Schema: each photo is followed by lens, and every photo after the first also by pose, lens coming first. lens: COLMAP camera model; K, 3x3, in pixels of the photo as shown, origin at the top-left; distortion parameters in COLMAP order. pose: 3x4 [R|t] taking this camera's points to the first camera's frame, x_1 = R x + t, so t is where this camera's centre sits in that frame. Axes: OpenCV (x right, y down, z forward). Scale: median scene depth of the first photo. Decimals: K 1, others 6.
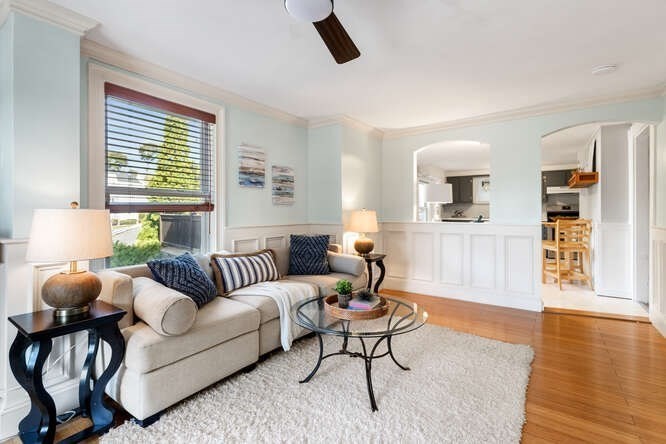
lens RADIAL K [[303.5, 0, 333.0], [0, 303.5, 222.0], [0, 0, 1]] dist [0.017202, 0.000292]
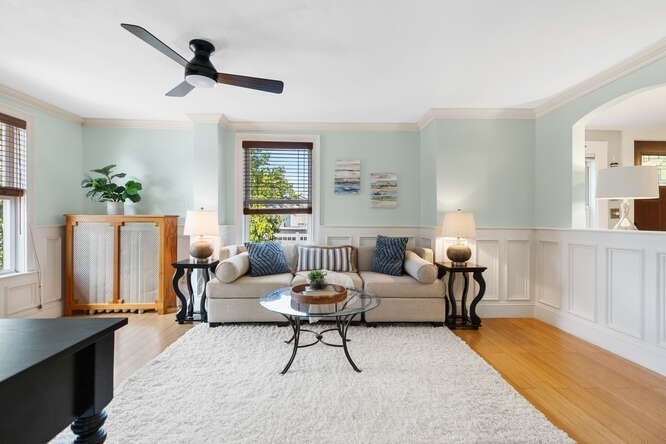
lens RADIAL K [[303.5, 0, 333.0], [0, 303.5, 222.0], [0, 0, 1]] dist [0.017202, 0.000292]
pose [[0.611771, 0.012801, -0.790931, 0.601689], [-0.031963, 0.999453, -0.008547, 0.008847], [0.790389, 0.030509, 0.611846, 0.198193]]
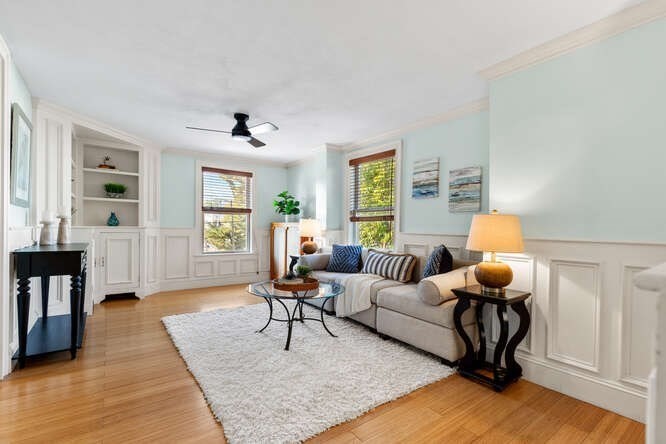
lens RADIAL K [[308.7, 0, 330.0], [0, 308.7, 234.5], [0, 0, 1]] dist [0.000734, 0.000160]
pose [[-0.313012, 0.017769, -0.949583, 0.814648], [-0.049059, 0.998188, 0.034849, -0.004876], [0.948481, 0.057493, -0.311573, 0.939778]]
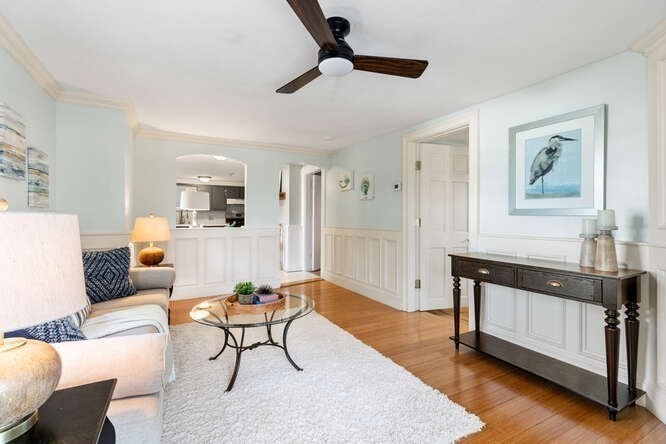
lens RADIAL K [[303.5, 0, 333.0], [0, 303.5, 222.0], [0, 0, 1]] dist [0.017202, 0.000292]
pose [[0.464919, -0.011069, 0.885284, -0.471732], [0.030240, 0.999537, -0.003384, -0.004268], [-0.884837, 0.028345, 0.465038, 0.128703]]
